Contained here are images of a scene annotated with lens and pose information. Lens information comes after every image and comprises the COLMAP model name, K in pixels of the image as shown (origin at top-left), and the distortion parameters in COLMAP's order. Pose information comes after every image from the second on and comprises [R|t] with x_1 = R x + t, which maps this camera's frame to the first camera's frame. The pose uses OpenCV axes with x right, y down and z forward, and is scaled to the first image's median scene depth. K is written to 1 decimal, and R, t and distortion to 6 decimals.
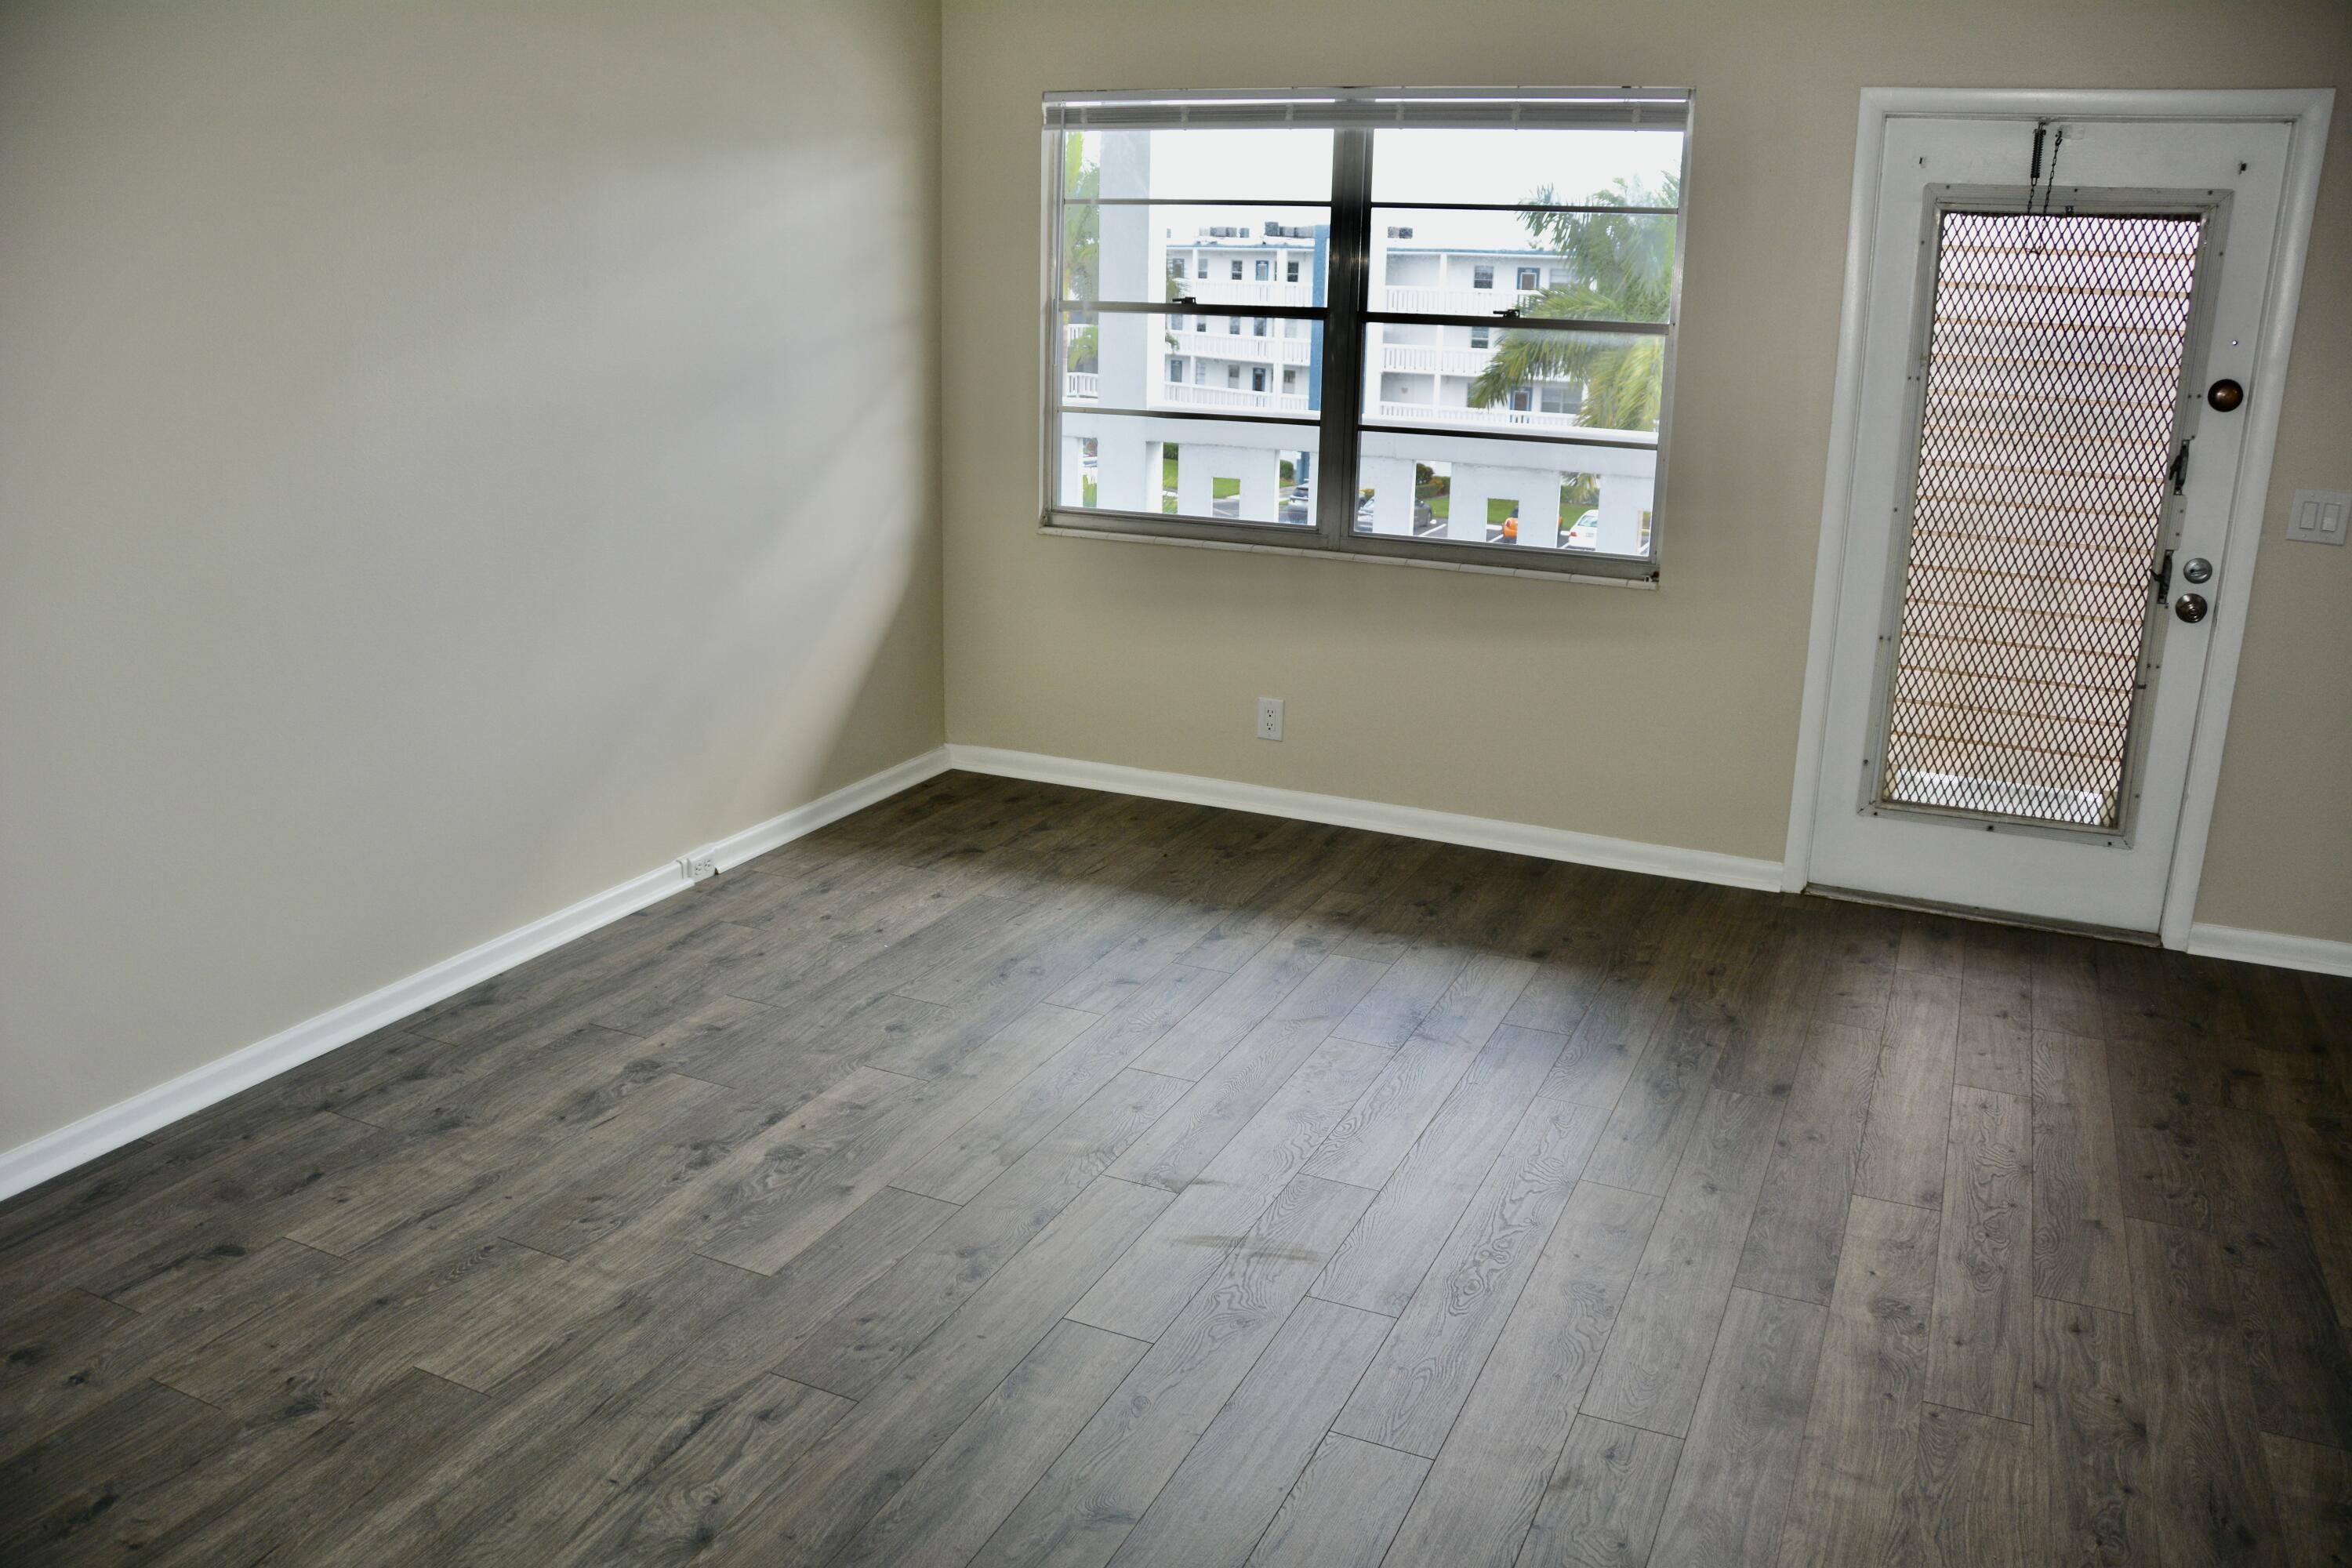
lens RADIAL K [[1816.5, 0, 1194.6], [0, 1816.5, 780.6], [0, 0, 1]] dist [-0.154904, 0.100014]
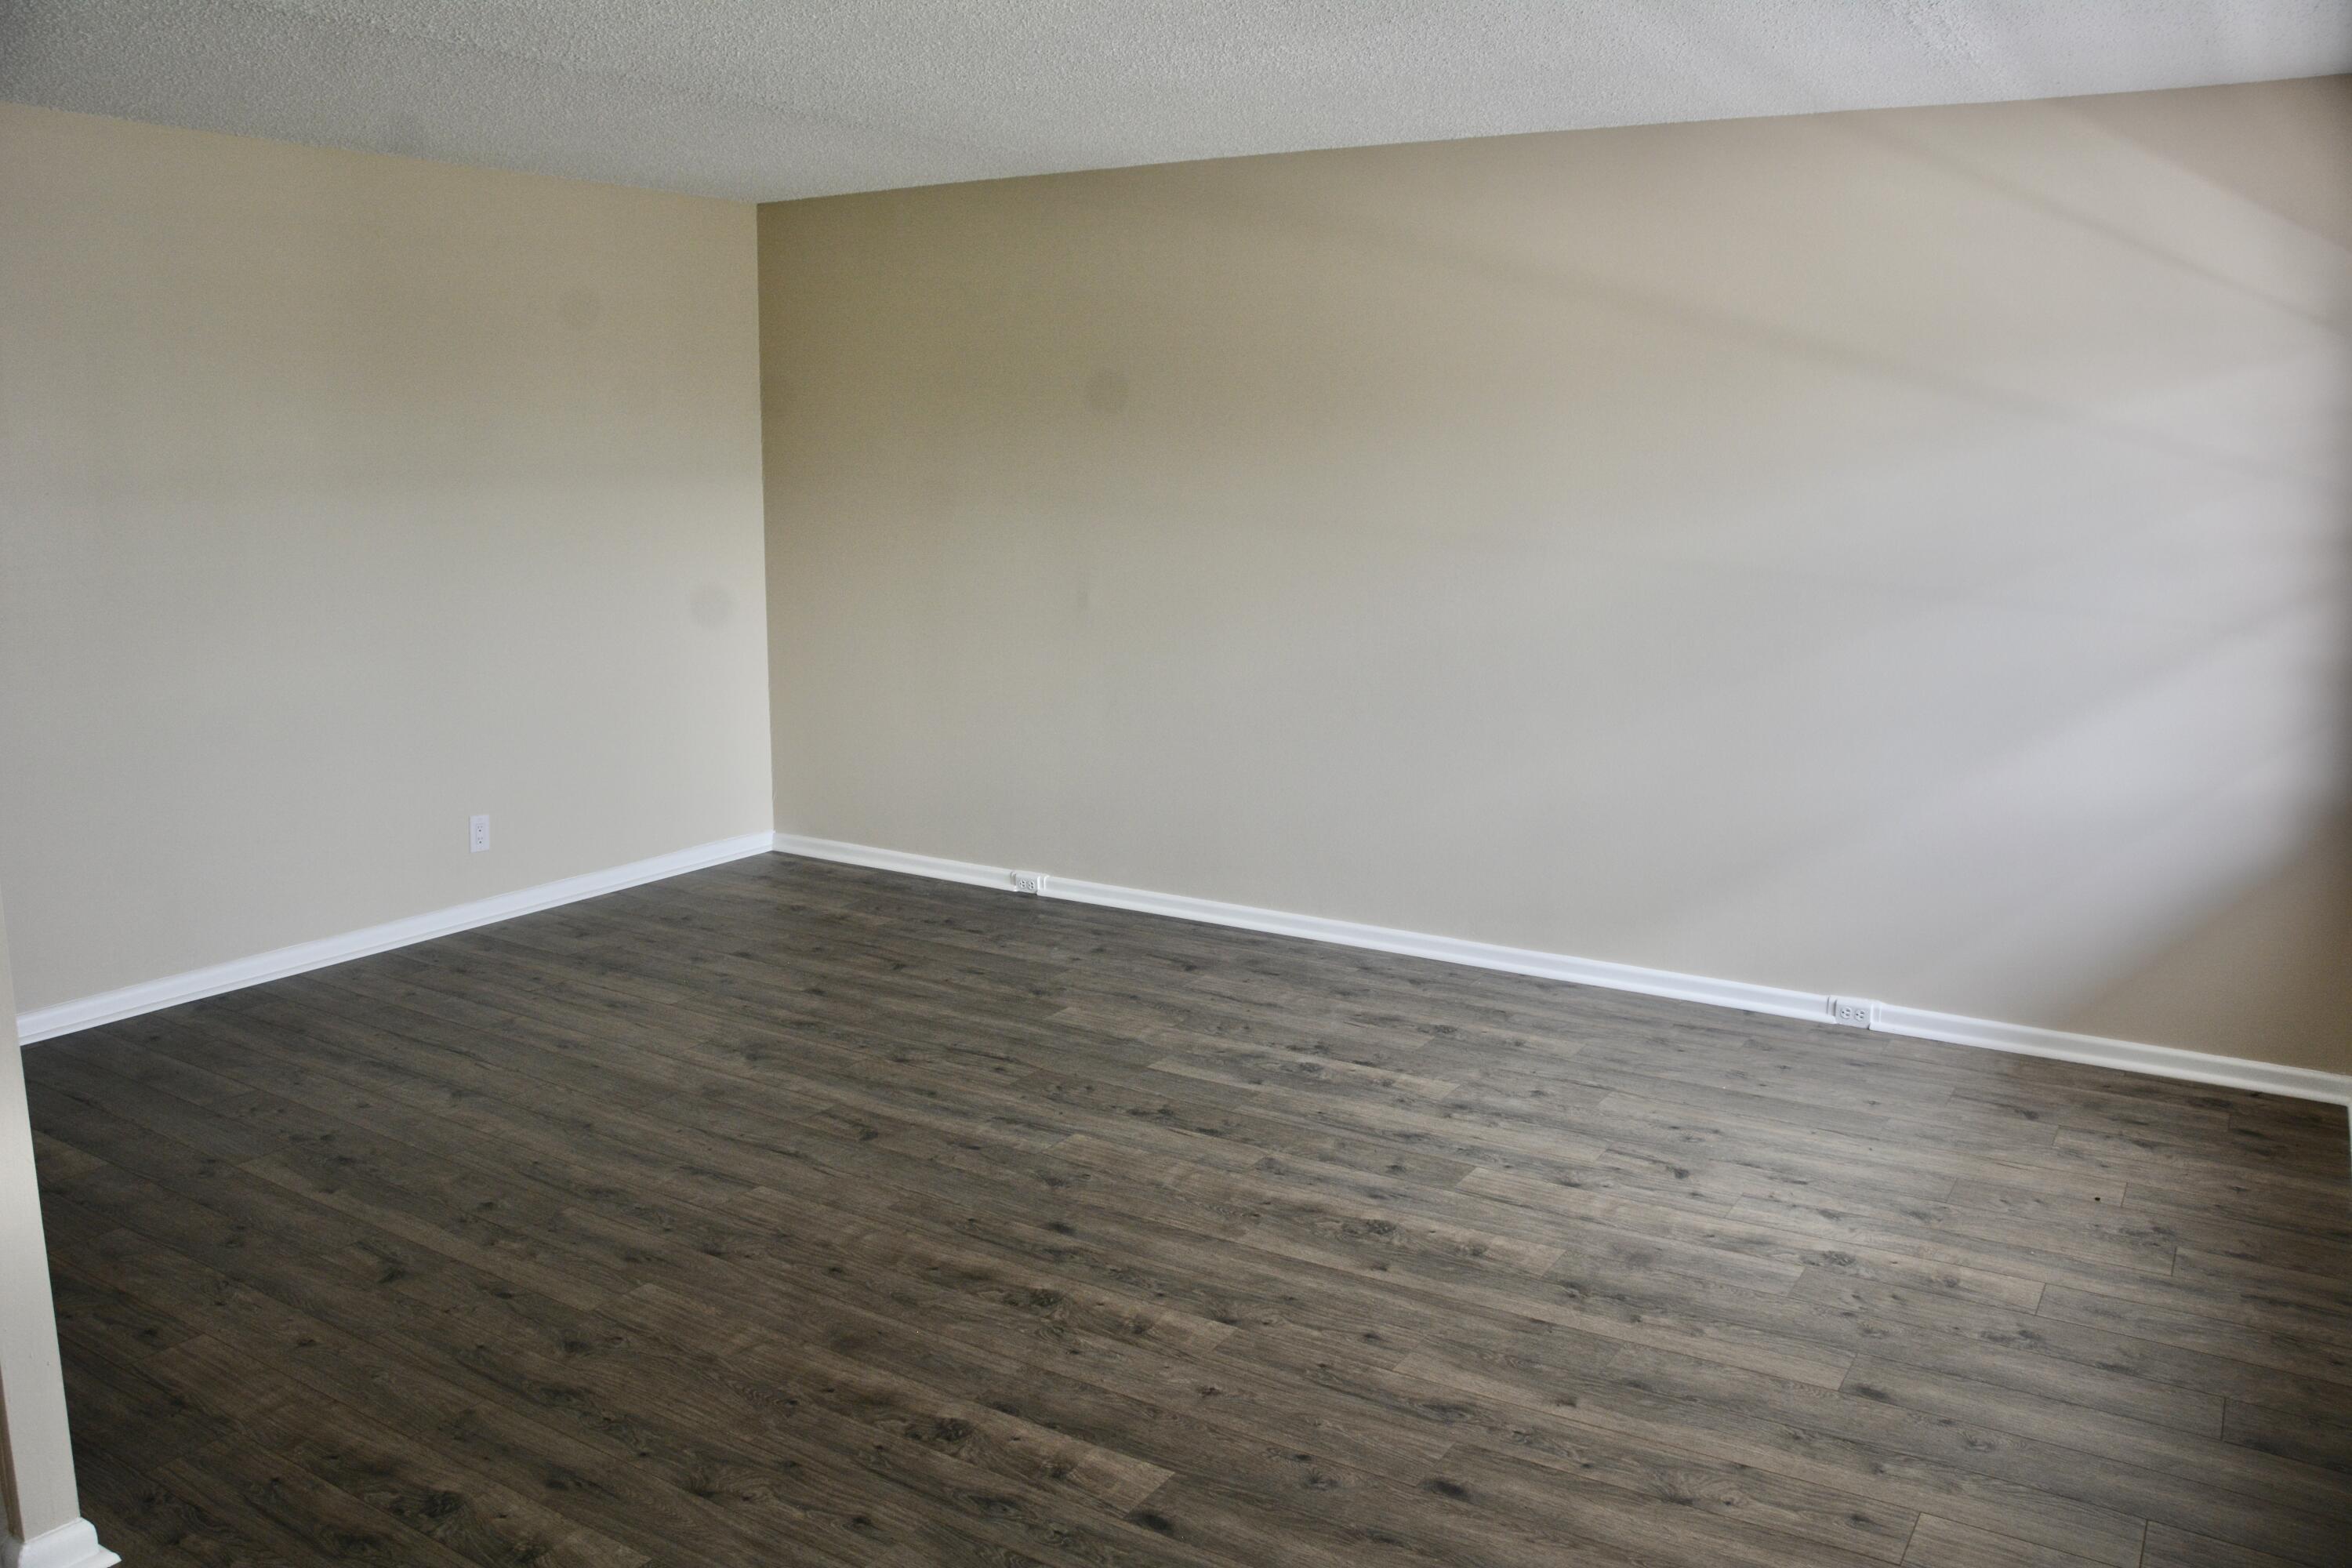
lens RADIAL K [[1816.5, 0, 1187.0], [0, 1816.5, 793.6], [0, 0, 1]] dist [-0.154904, 0.100014]
pose [[-0.139387, 0.161949, -0.976905, 0.902672], [-0.275088, 0.941372, 0.195309, -0.196895], [0.951261, 0.295958, -0.086665, 0.751874]]
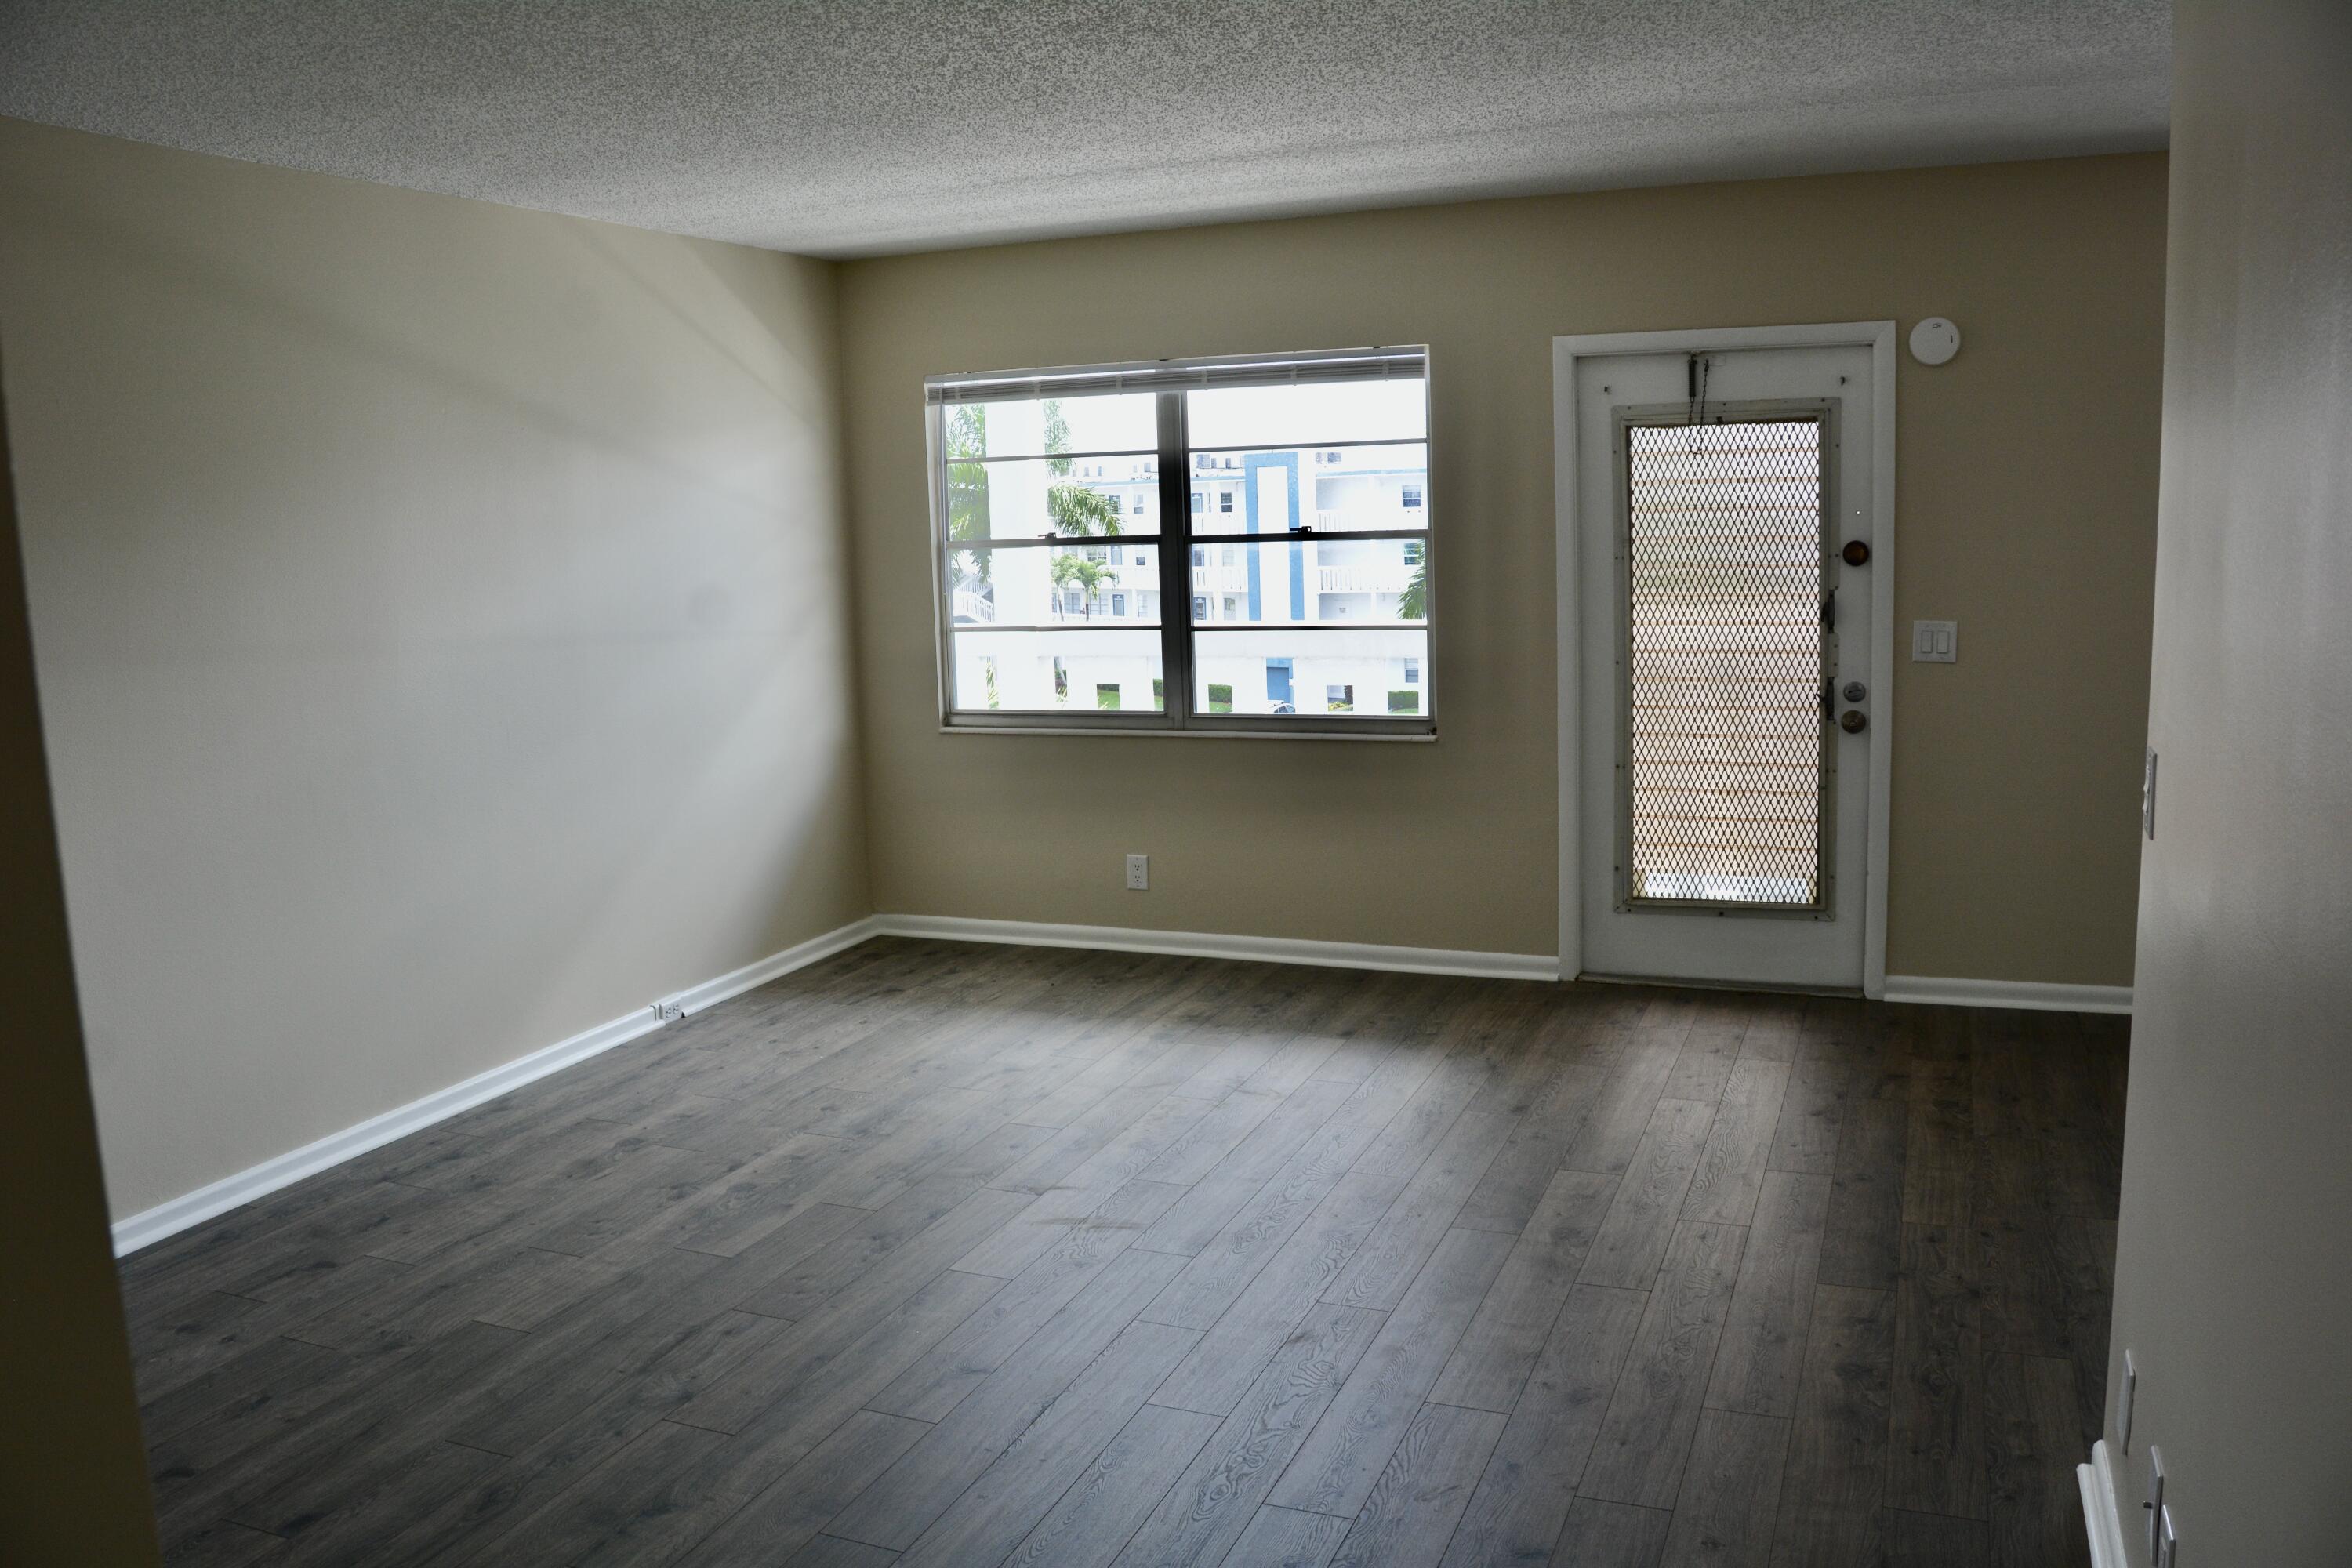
lens RADIAL K [[1816.5, 0, 1195.7], [0, 1816.5, 781.6], [0, 0, 1]] dist [-0.154904, 0.100014]
pose [[0.997889, -0.059620, 0.025741, 0.067204], [0.062362, 0.990345, -0.123804, 0.074691], [-0.018111, 0.125148, 0.991973, -0.263382]]
